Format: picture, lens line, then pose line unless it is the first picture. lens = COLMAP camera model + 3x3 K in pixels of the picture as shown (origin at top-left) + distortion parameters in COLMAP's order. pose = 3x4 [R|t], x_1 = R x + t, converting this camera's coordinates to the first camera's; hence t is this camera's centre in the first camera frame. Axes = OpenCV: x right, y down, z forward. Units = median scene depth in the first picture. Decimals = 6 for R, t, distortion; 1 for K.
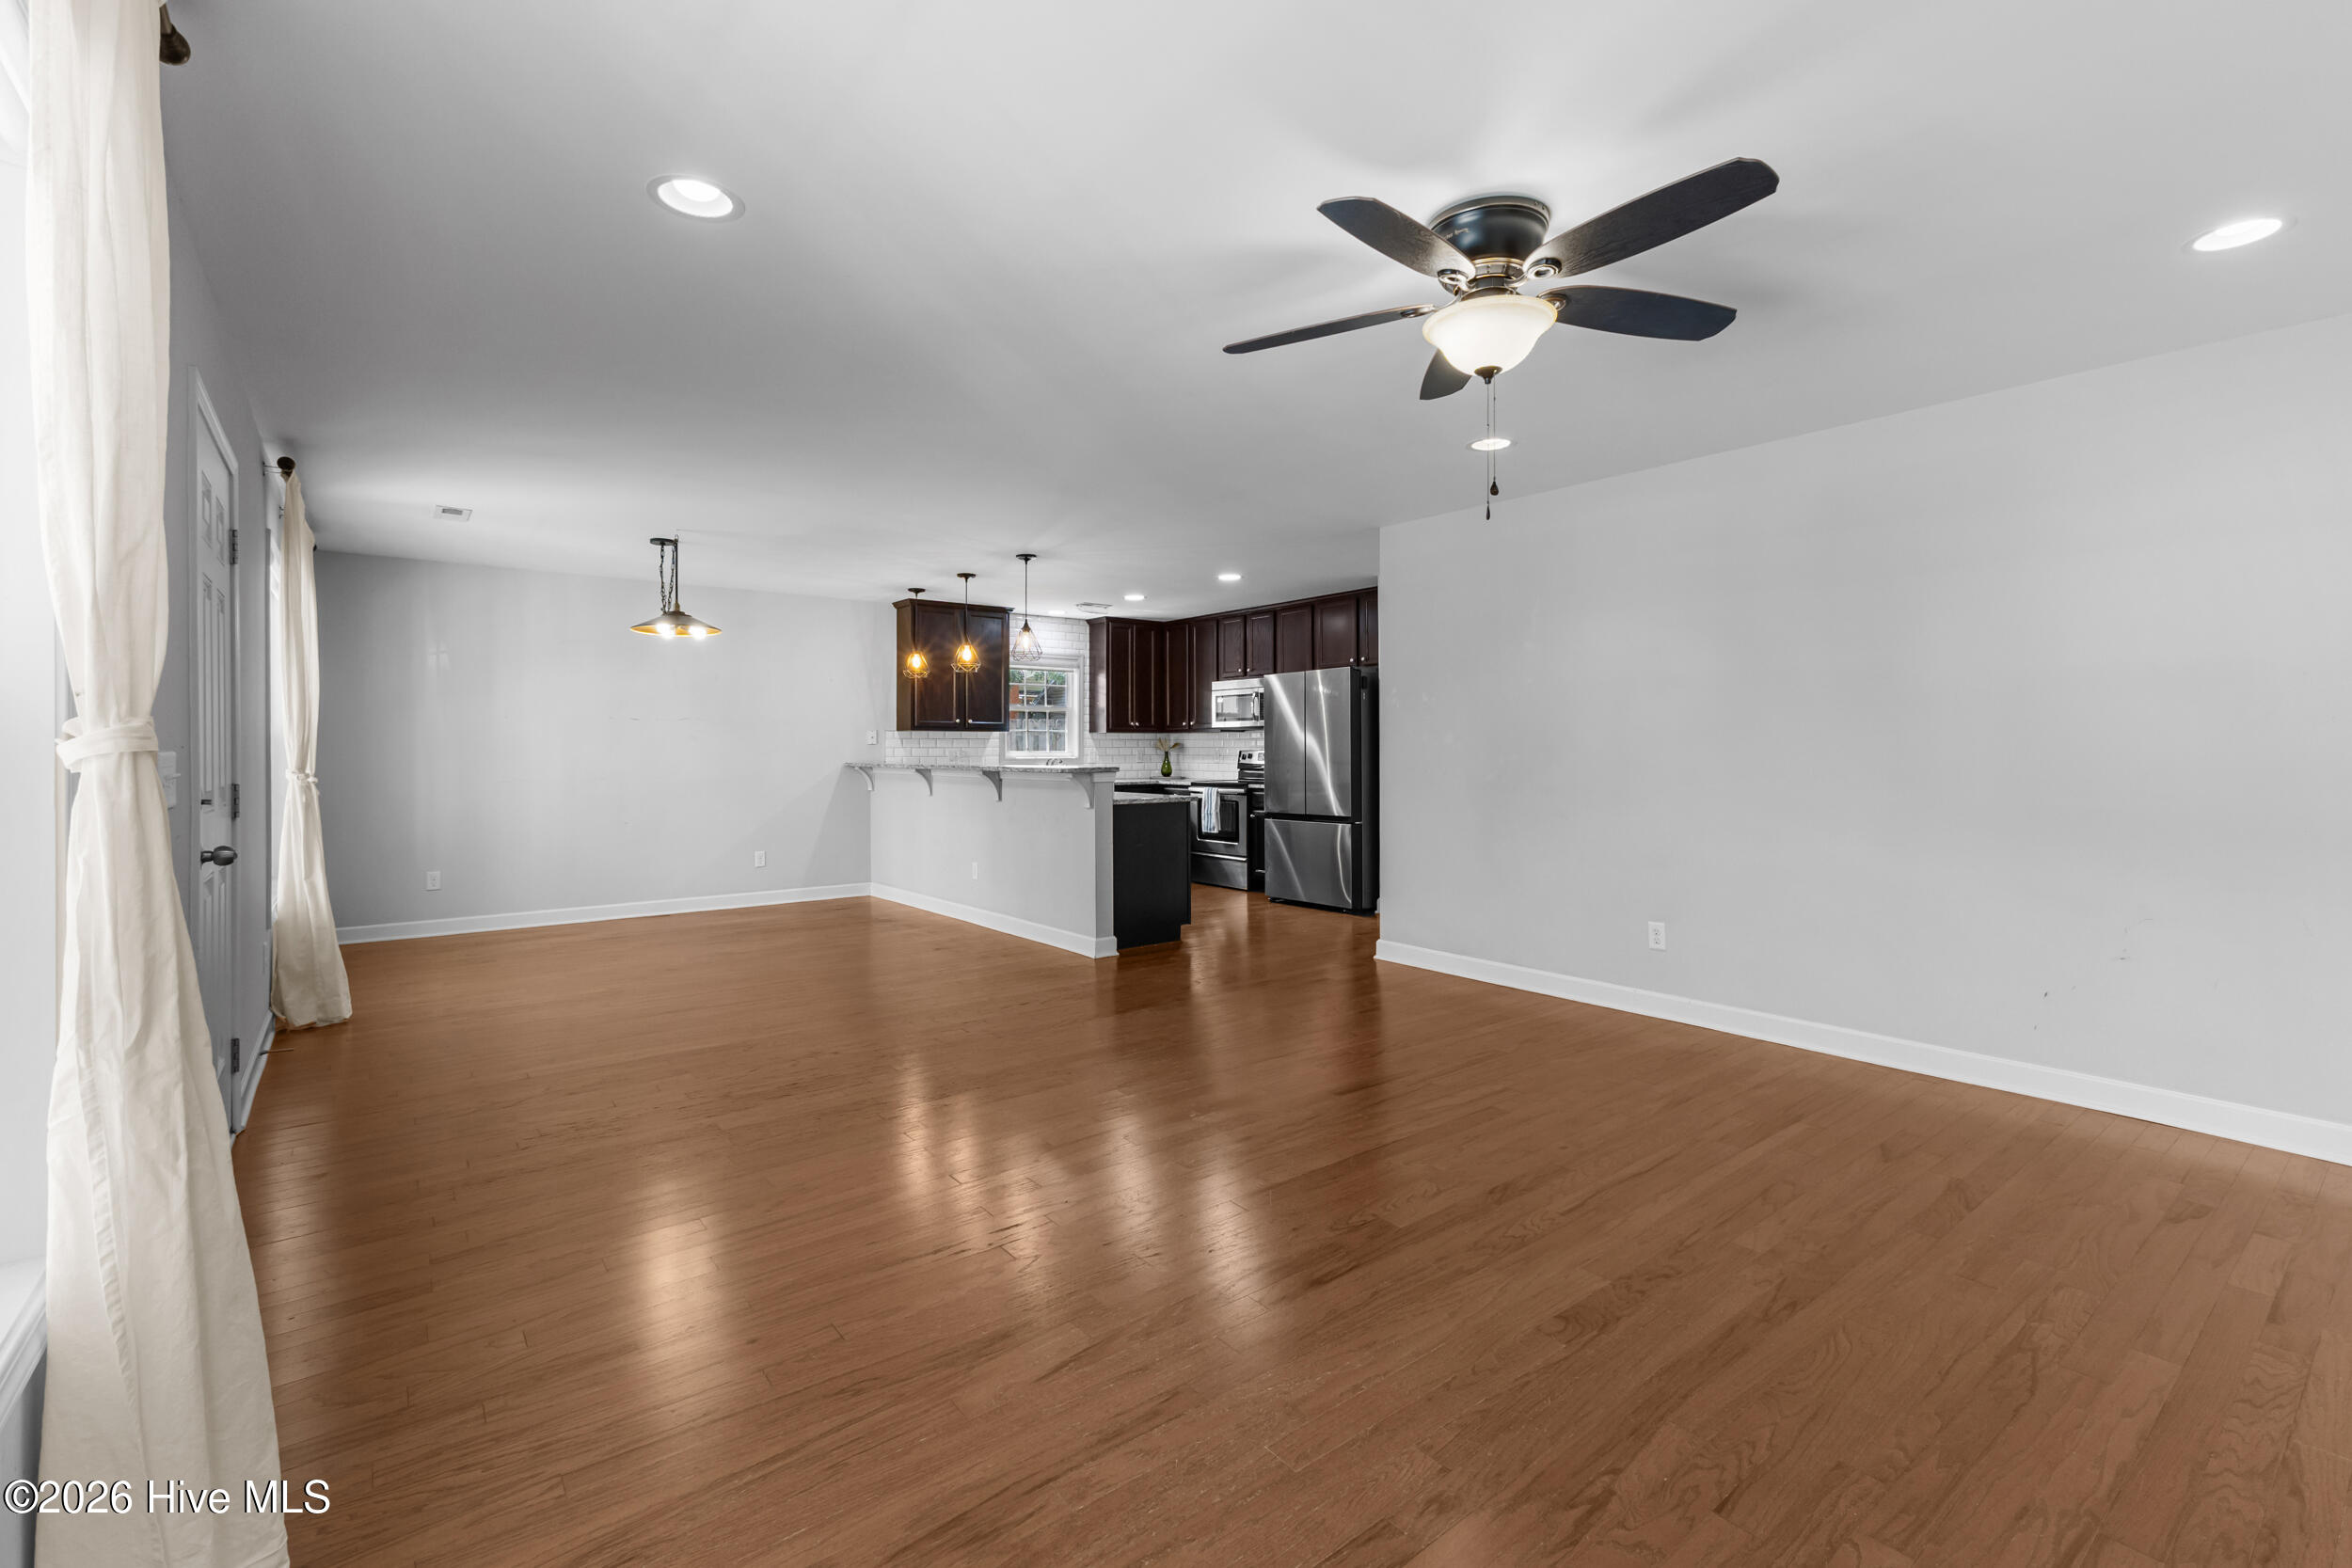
lens RADIAL K [[1025.6, 0, 1179.5], [0, 1025.6, 757.1], [0, 0, 1]] dist [0.000466, -0.000022]
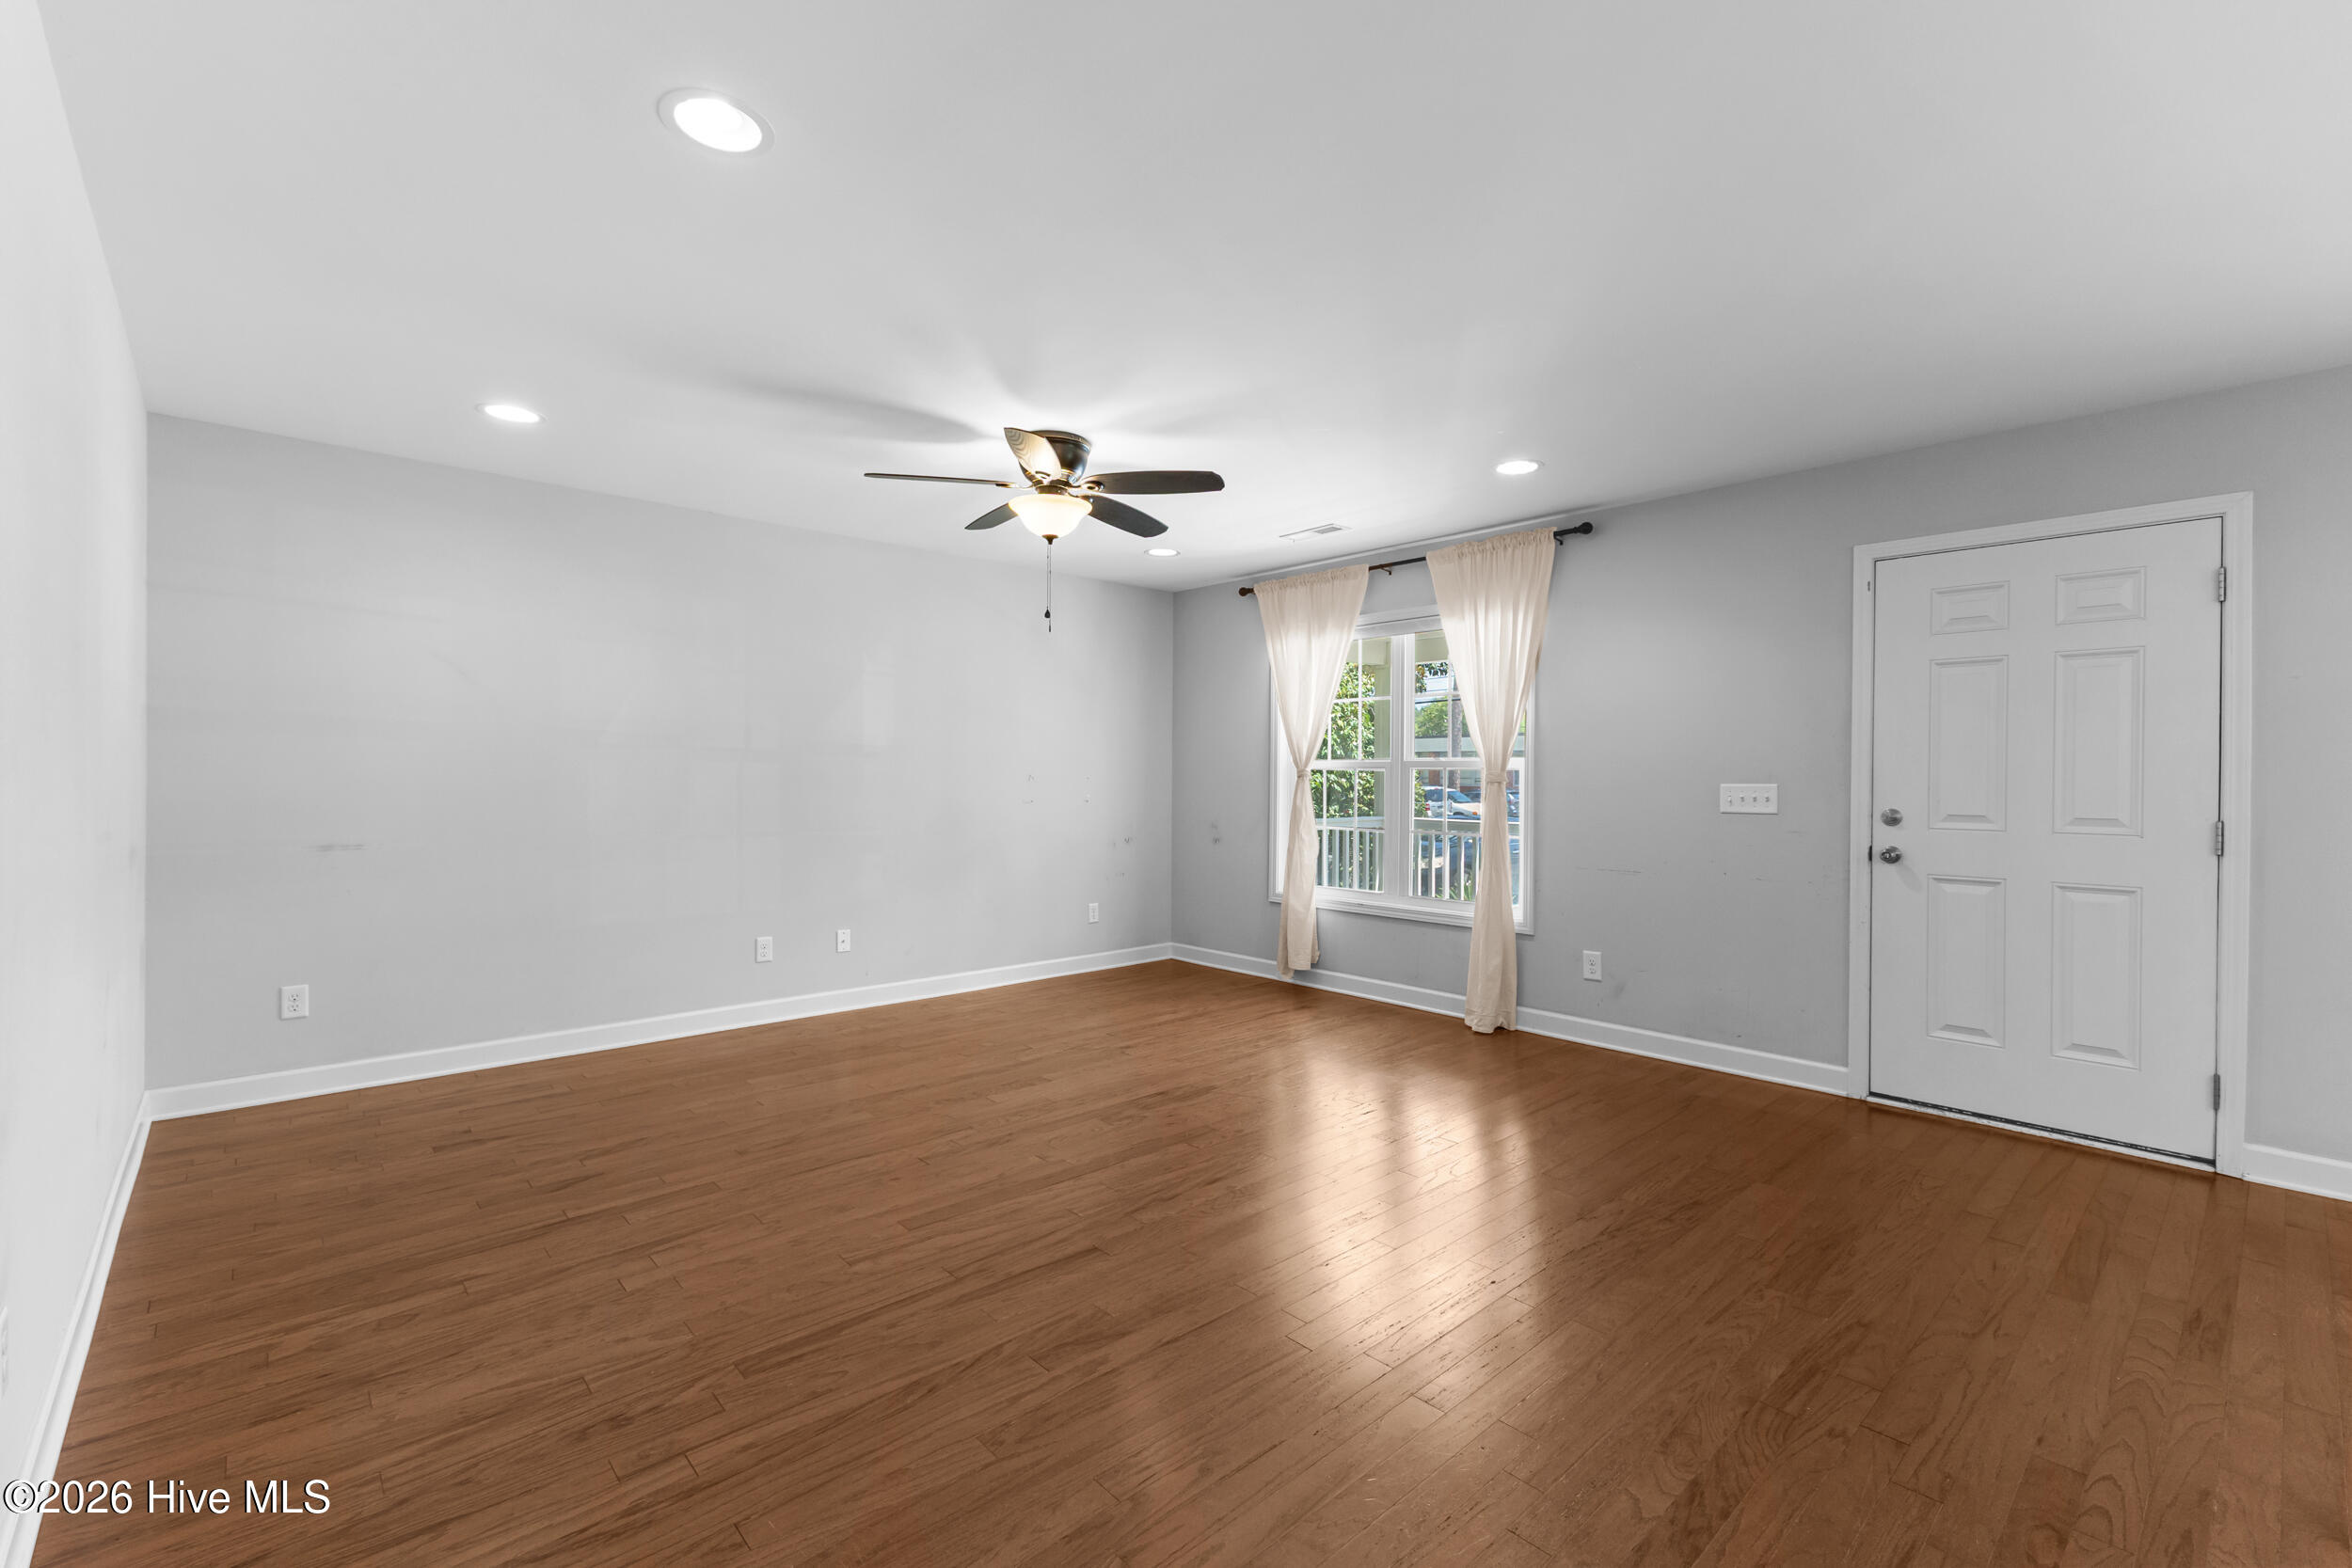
lens RADIAL K [[1009.3, 0, 1176.3], [0, 1009.3, 781.9], [0, 0, 1]] dist [0.000644, 0.000371]
pose [[-0.997066, -0.004819, -0.076398, 0.061695], [-0.005793, 0.999905, 0.012542, -0.007509], [0.076330, 0.012947, -0.996999, 0.691948]]
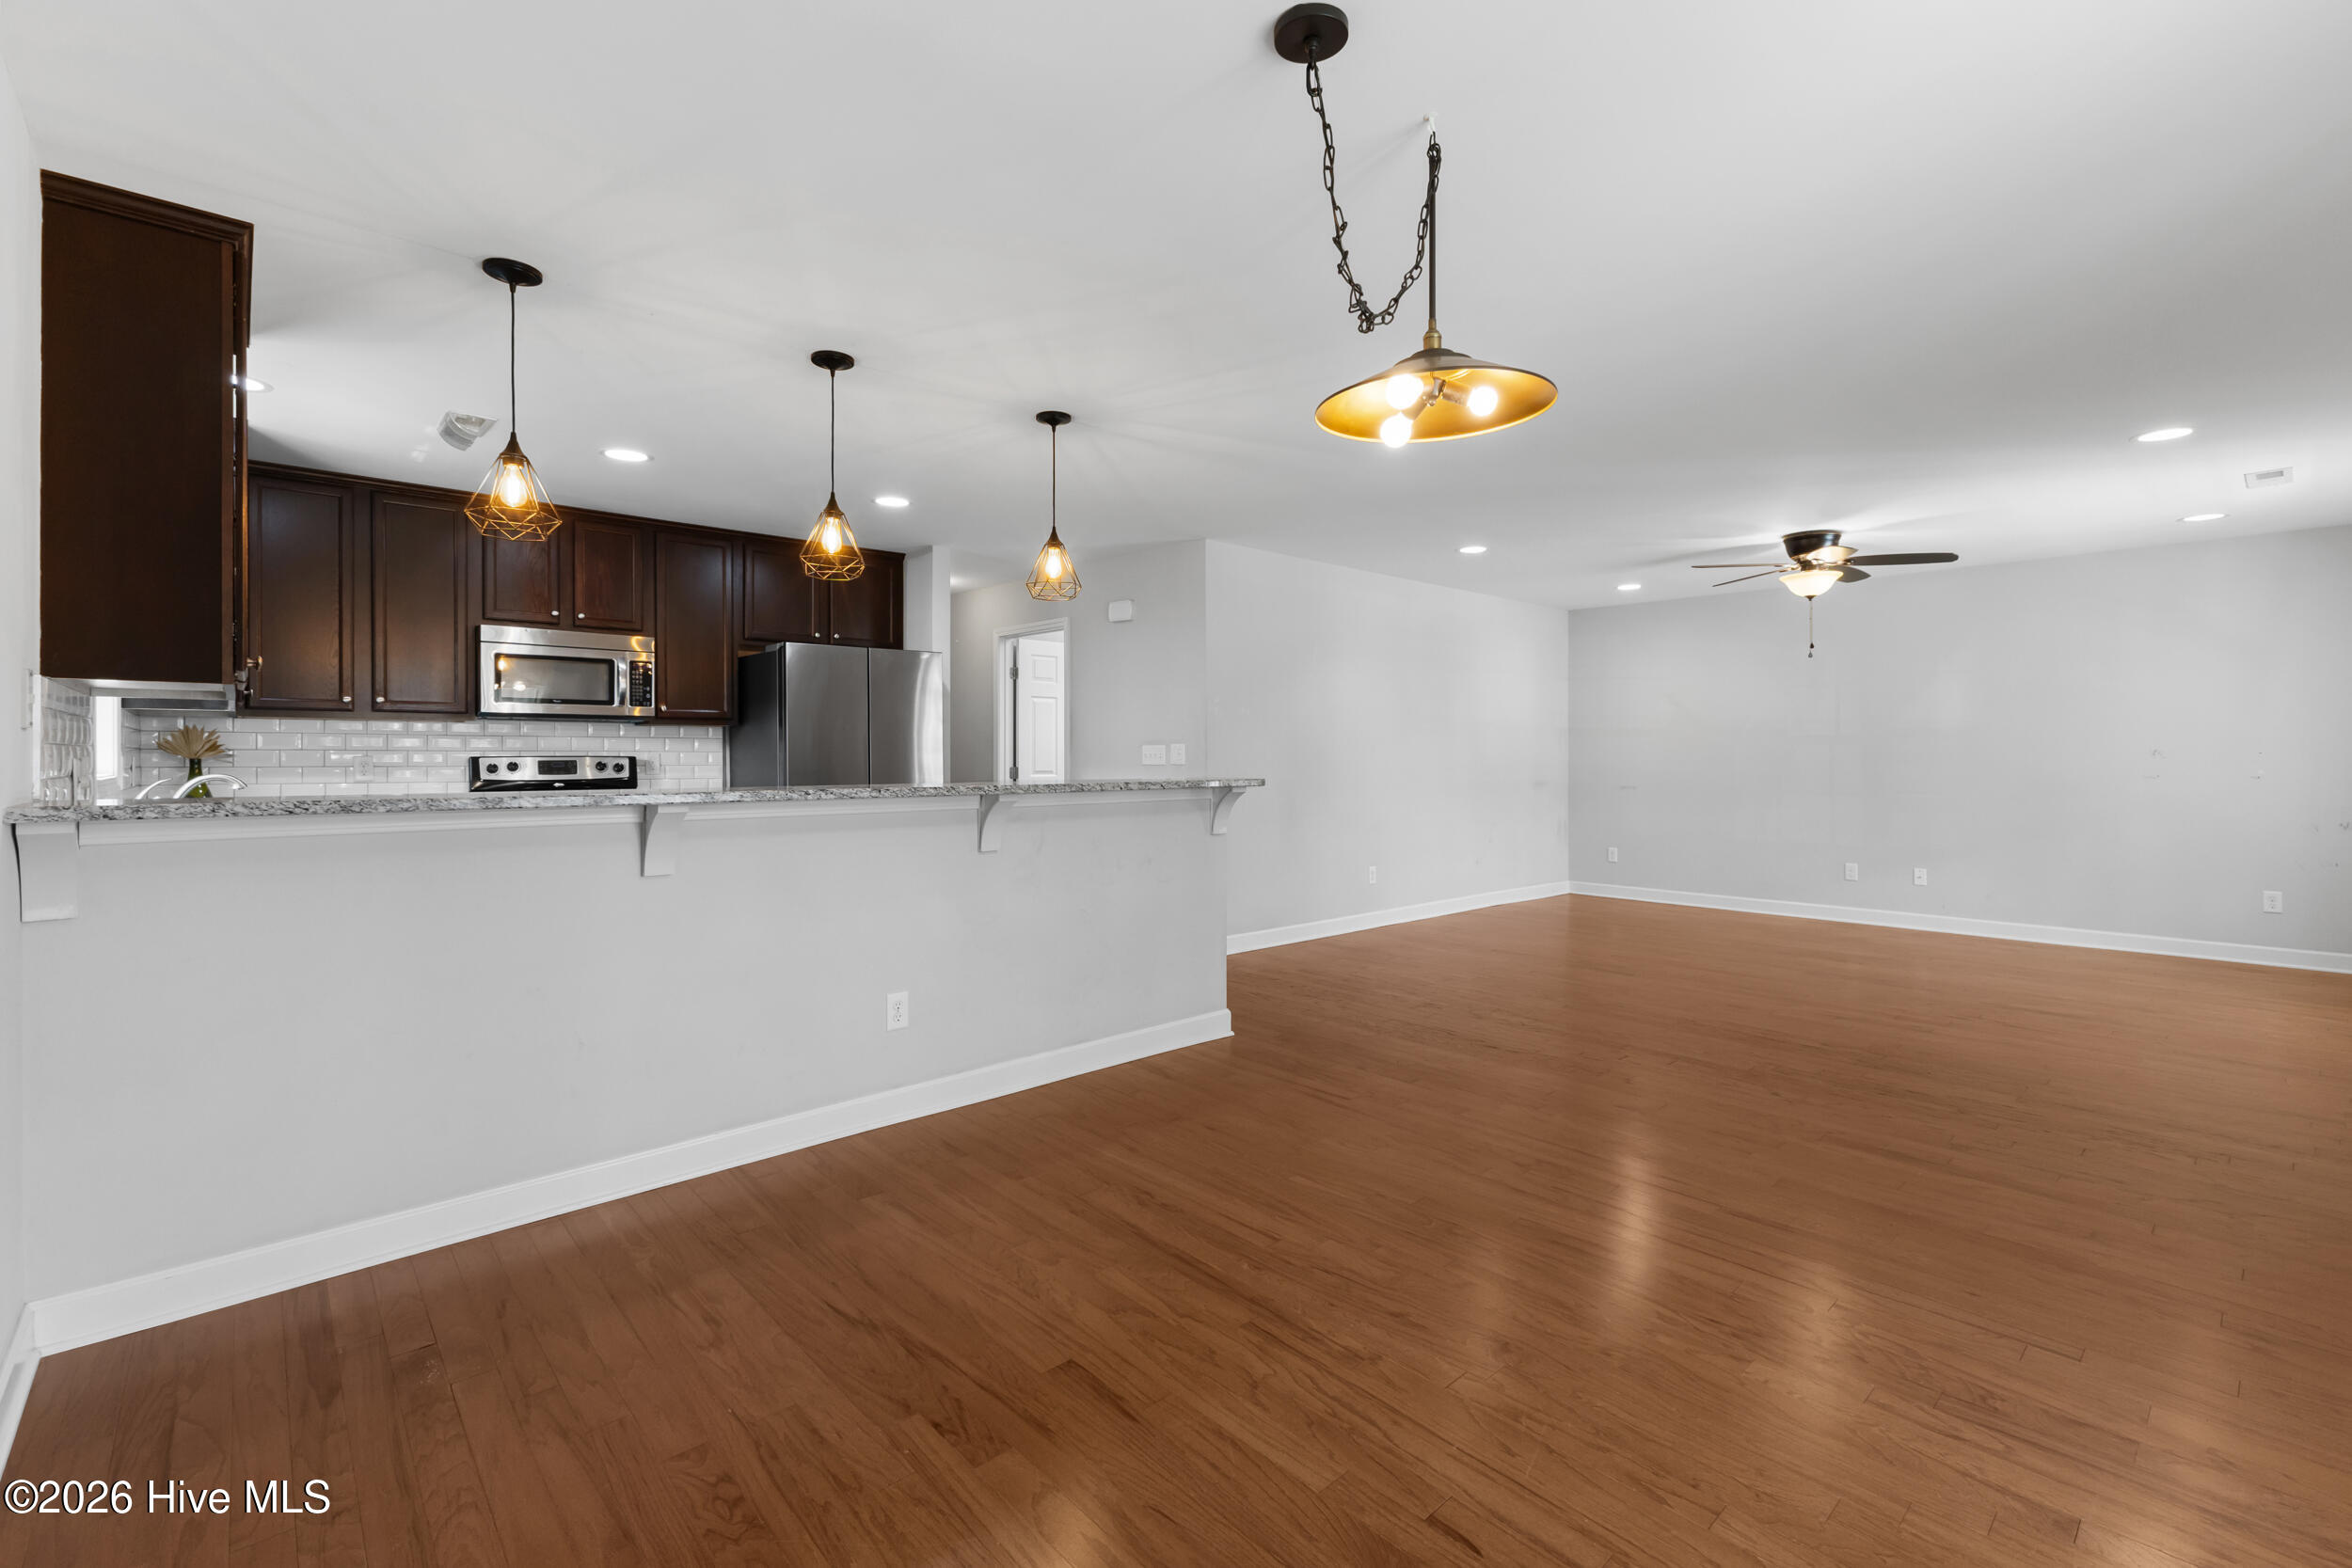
lens RADIAL K [[1008.7, 0, 1180.2], [0, 1008.7, 779.2], [0, 0, 1]] dist [0.017952, -0.008700]
pose [[-0.072199, -0.021071, 0.997168, -0.535450], [0.007526, 0.999737, 0.021670, -0.003767], [-0.997362, 0.009069, -0.072022, 0.720723]]
